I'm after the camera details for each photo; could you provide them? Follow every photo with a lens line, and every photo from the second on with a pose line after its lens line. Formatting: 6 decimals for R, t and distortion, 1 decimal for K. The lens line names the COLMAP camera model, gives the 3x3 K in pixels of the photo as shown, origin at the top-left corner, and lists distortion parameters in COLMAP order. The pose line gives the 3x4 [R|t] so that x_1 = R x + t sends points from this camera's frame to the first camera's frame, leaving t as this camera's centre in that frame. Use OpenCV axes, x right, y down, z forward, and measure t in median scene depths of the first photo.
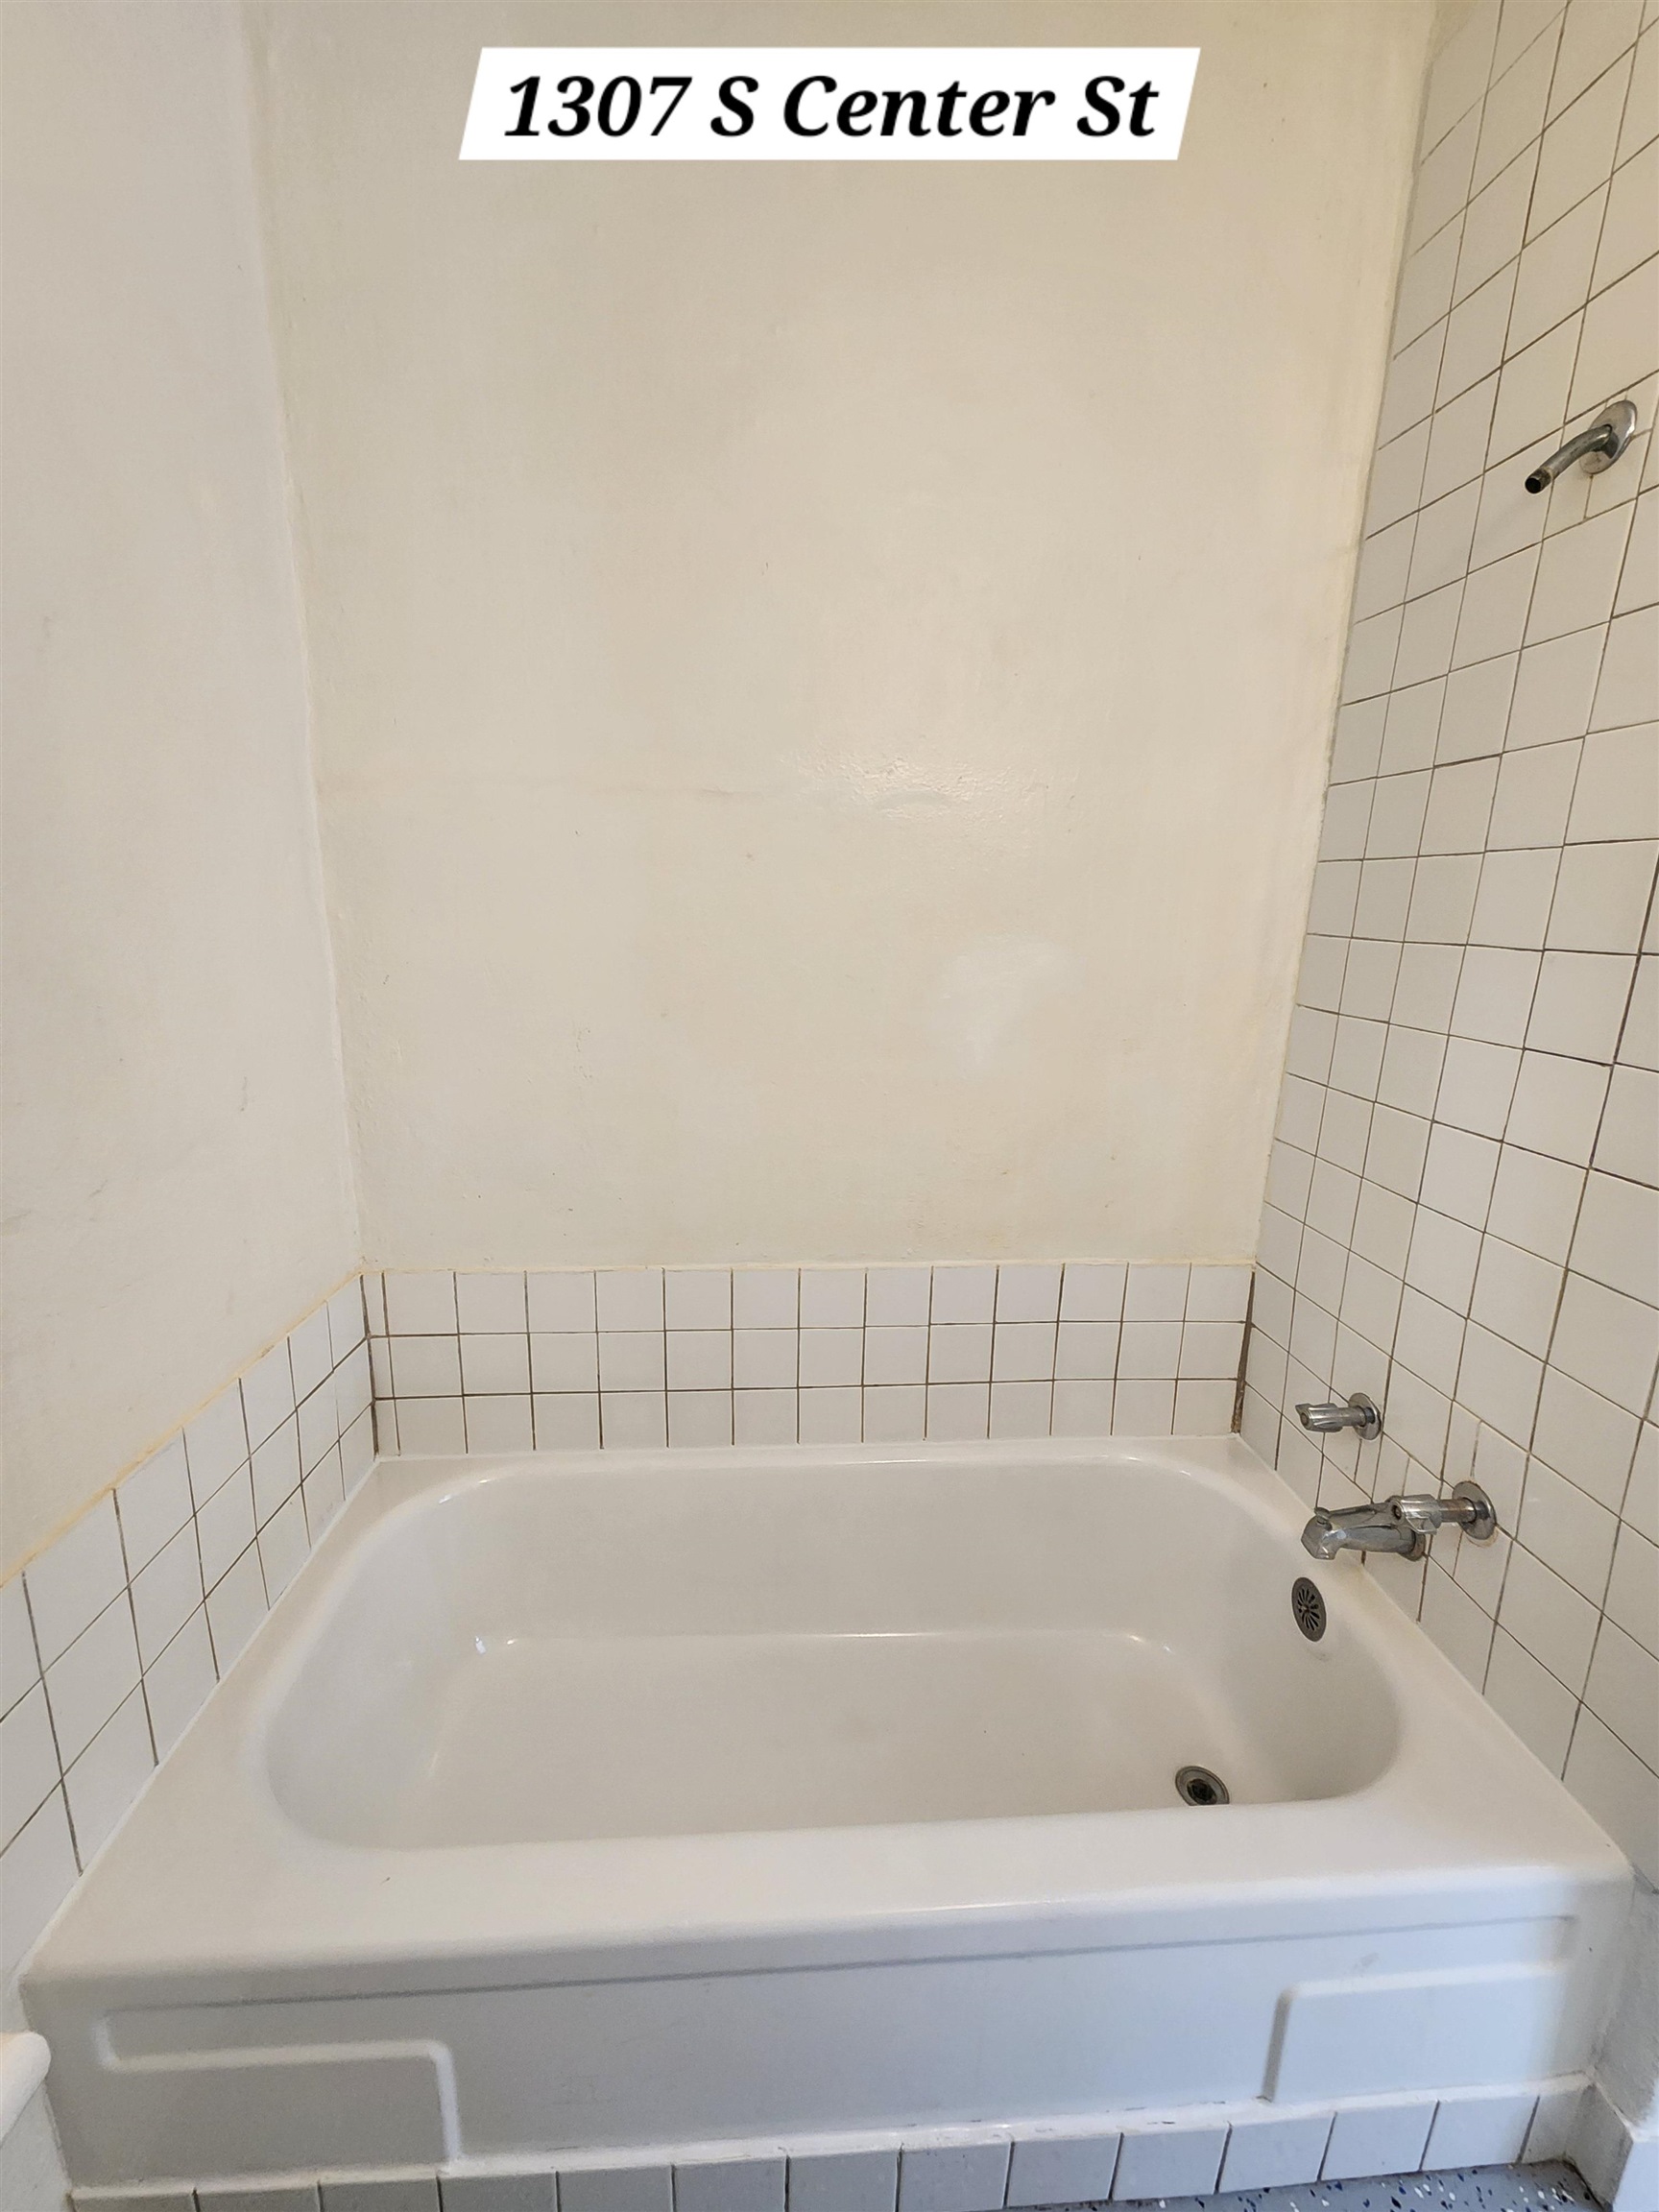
lens RADIAL K [[899.3, 0, 812.5], [0, 899.3, 1108.5], [0, 0, 1]] dist [-0.001661, 0.000063]
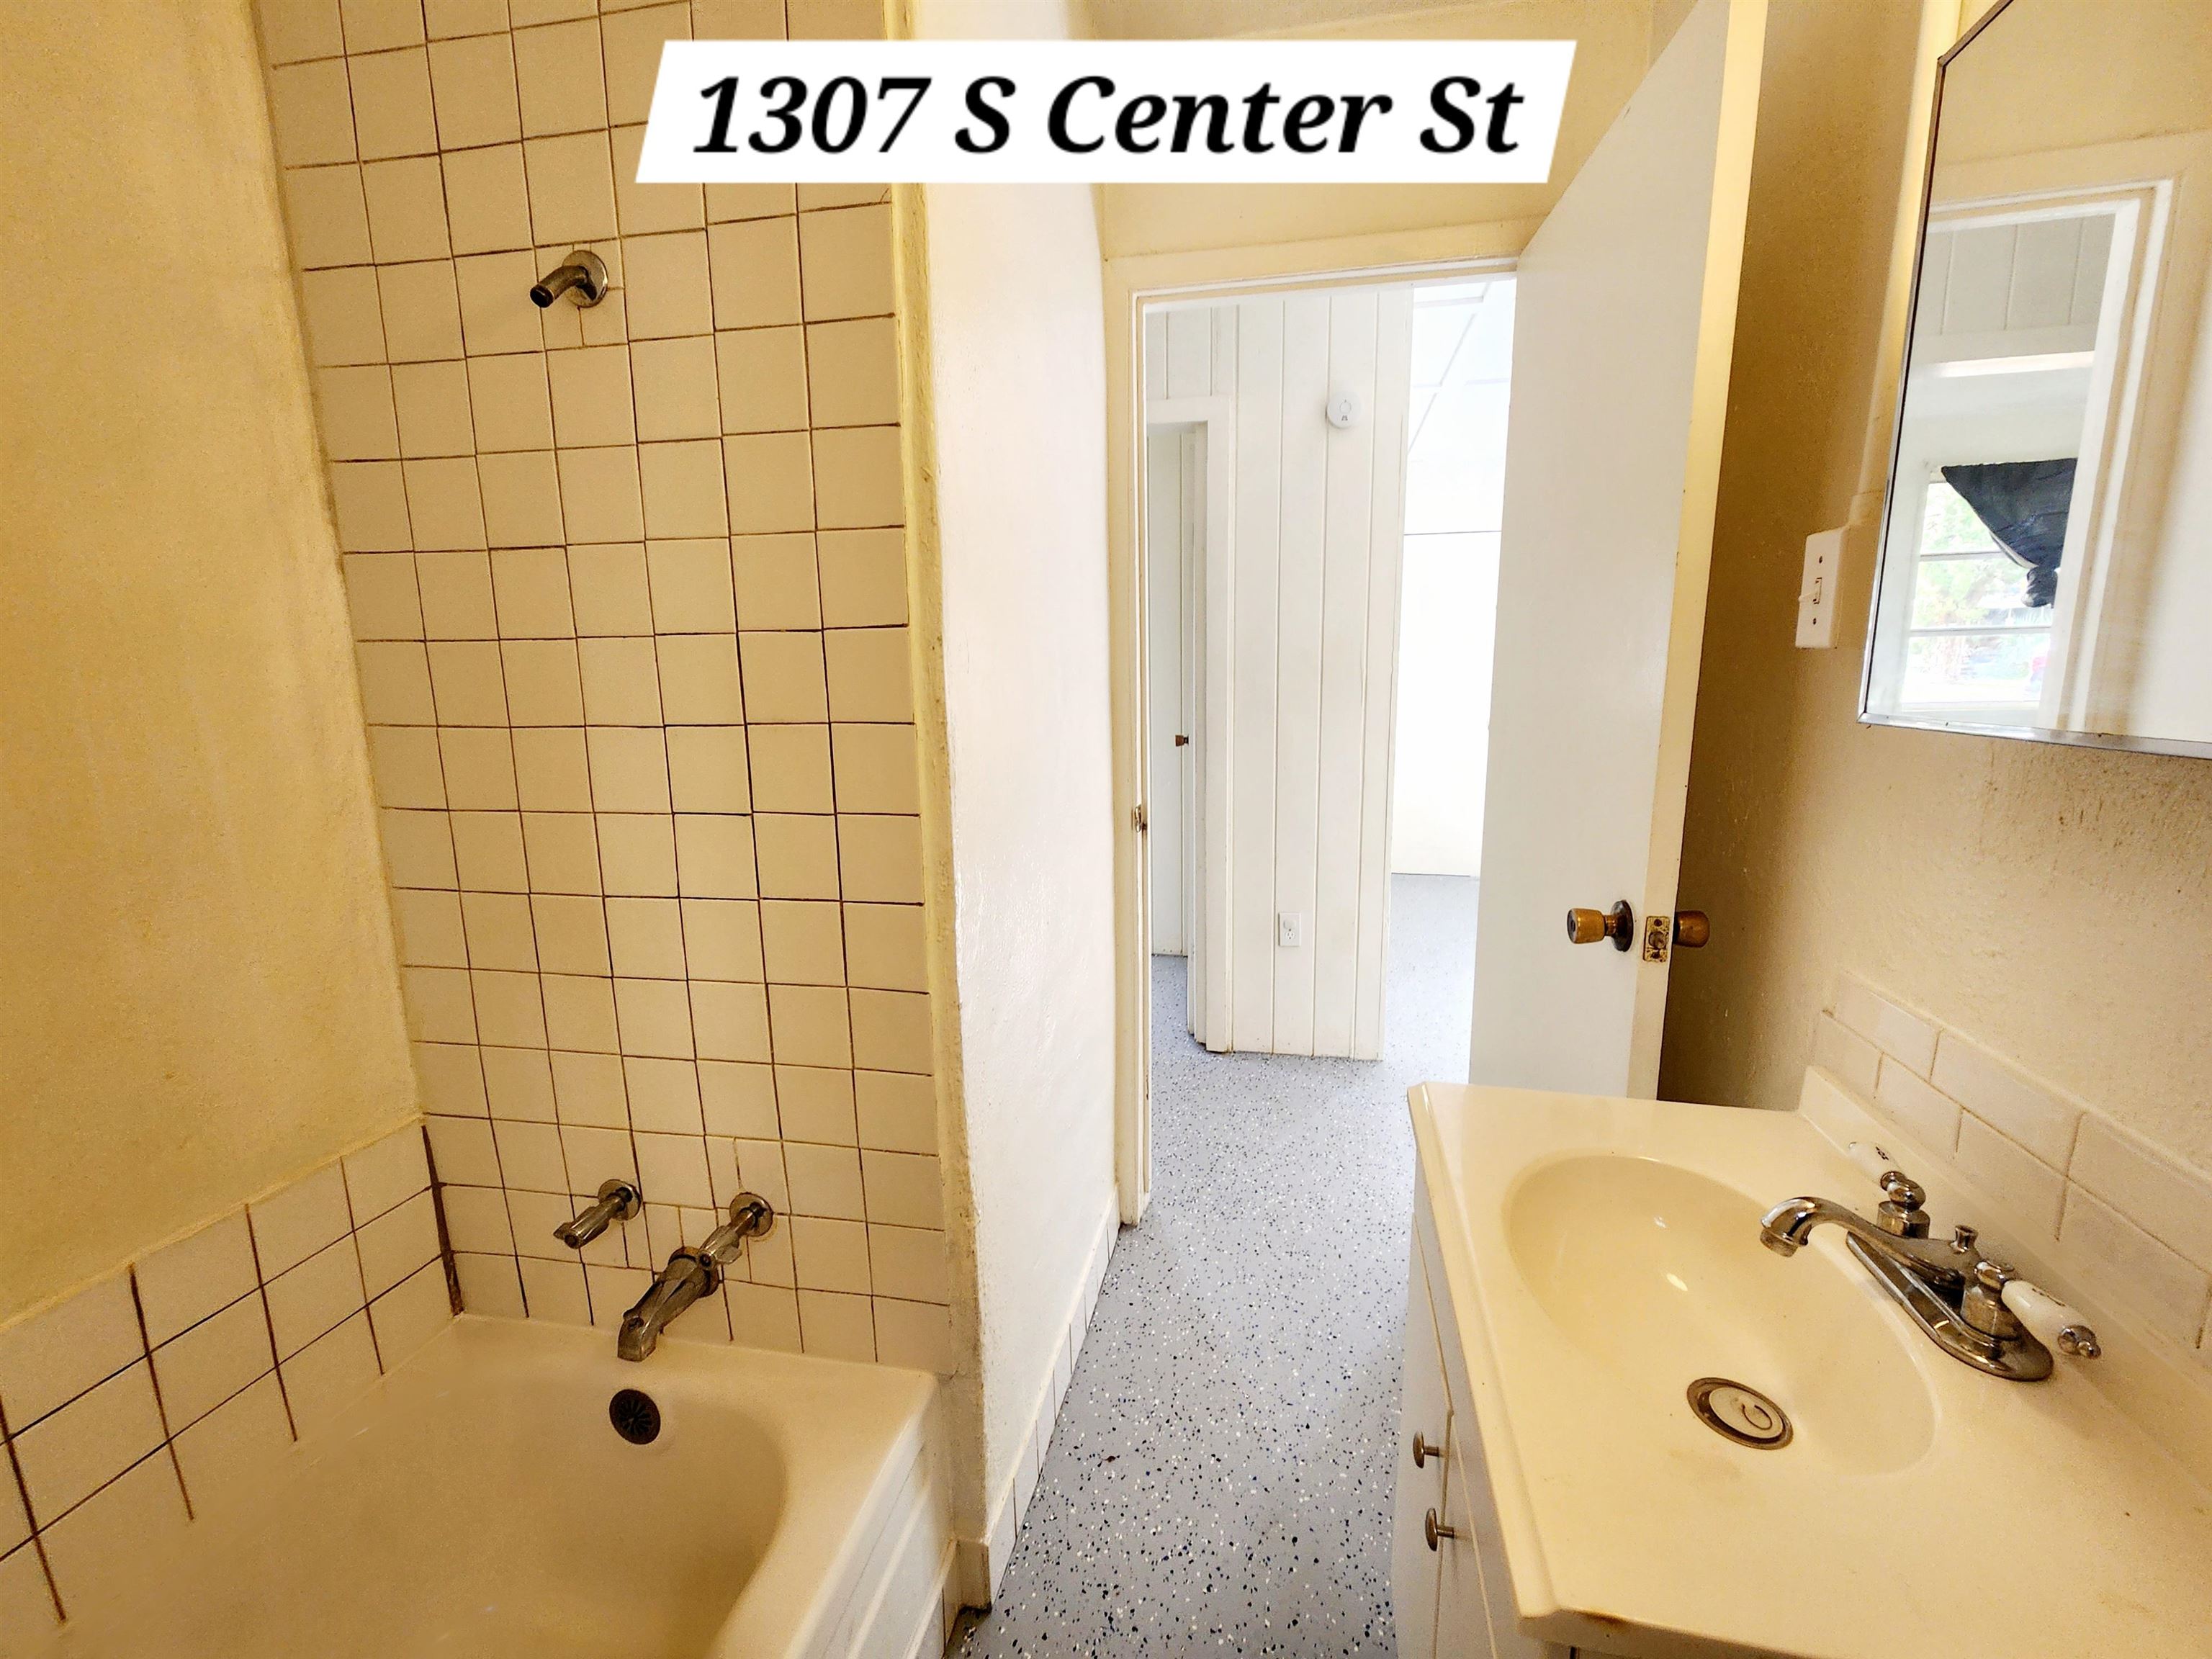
lens RADIAL K [[899.3, 0, 1117.2], [0, 899.3, 826.3], [0, 0, 1]] dist [-0.001661, 0.000063]
pose [[0.244923, -0.191040, 0.950535, -0.112063], [0.236219, 0.962610, 0.132600, -0.054305], [-0.940326, 0.192058, 0.280892, 0.131788]]
